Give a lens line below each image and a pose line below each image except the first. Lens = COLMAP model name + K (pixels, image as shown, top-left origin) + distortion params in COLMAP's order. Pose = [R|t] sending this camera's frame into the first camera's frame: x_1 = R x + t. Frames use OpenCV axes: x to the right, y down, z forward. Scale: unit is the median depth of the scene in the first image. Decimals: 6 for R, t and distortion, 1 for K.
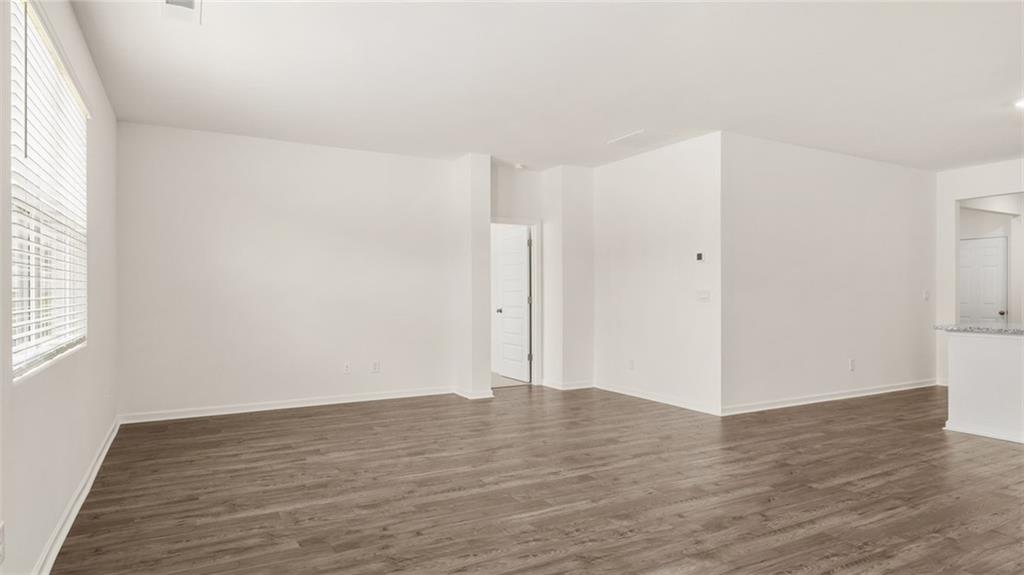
lens RADIAL K [[586.7, 0, 516.9], [0, 586.7, 291.8], [0, 0, 1]] dist [0.002320, 0.000347]
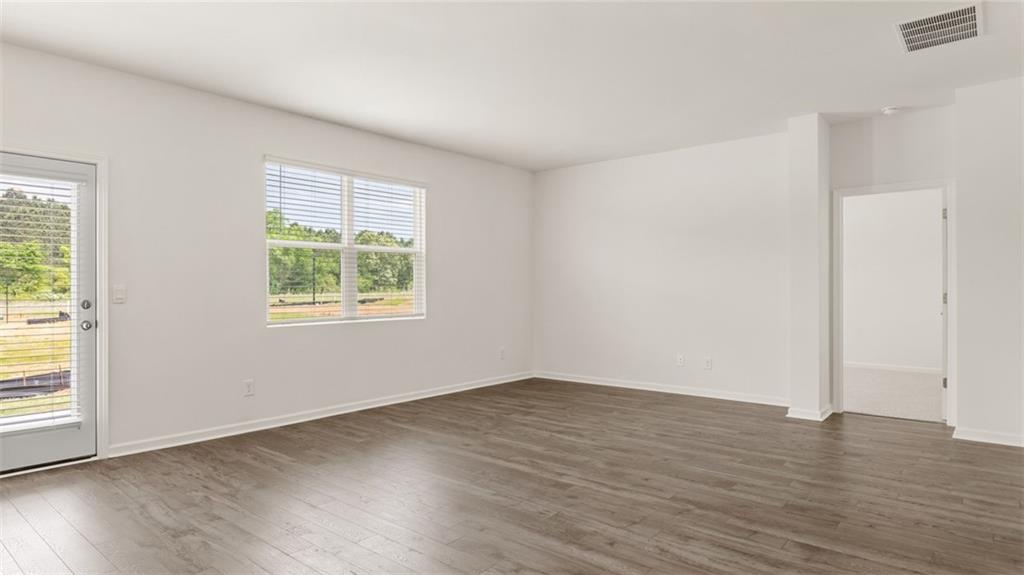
lens RADIAL K [[586.7, 0, 514.0], [0, 586.7, 288.6], [0, 0, 1]] dist [0.002320, 0.000347]
pose [[0.344130, -0.001035, -0.938921, 0.885289], [0.008895, 0.999958, 0.002157, -0.003883], [0.938880, -0.009094, 0.344125, 0.545328]]
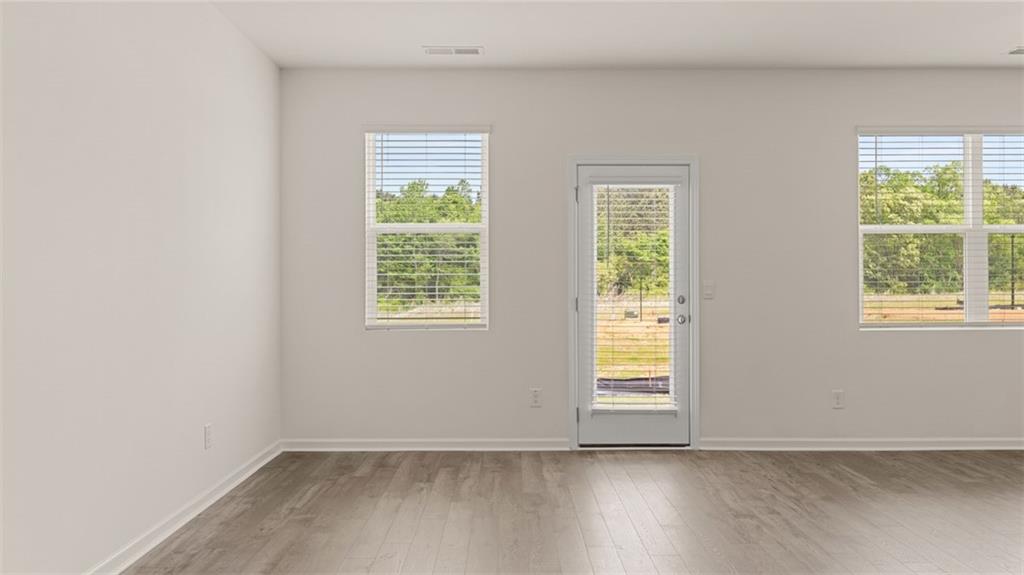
lens RADIAL K [[858.7, 0, 511.7], [0, 858.7, 287.1], [0, 0, 1]] dist [0.003442, 0.001284]
pose [[-0.489151, 0.002895, -0.872194, 1.171781], [0.007335, 0.999973, -0.000795, -0.004402], [0.872168, -0.006786, -0.489159, 0.686748]]
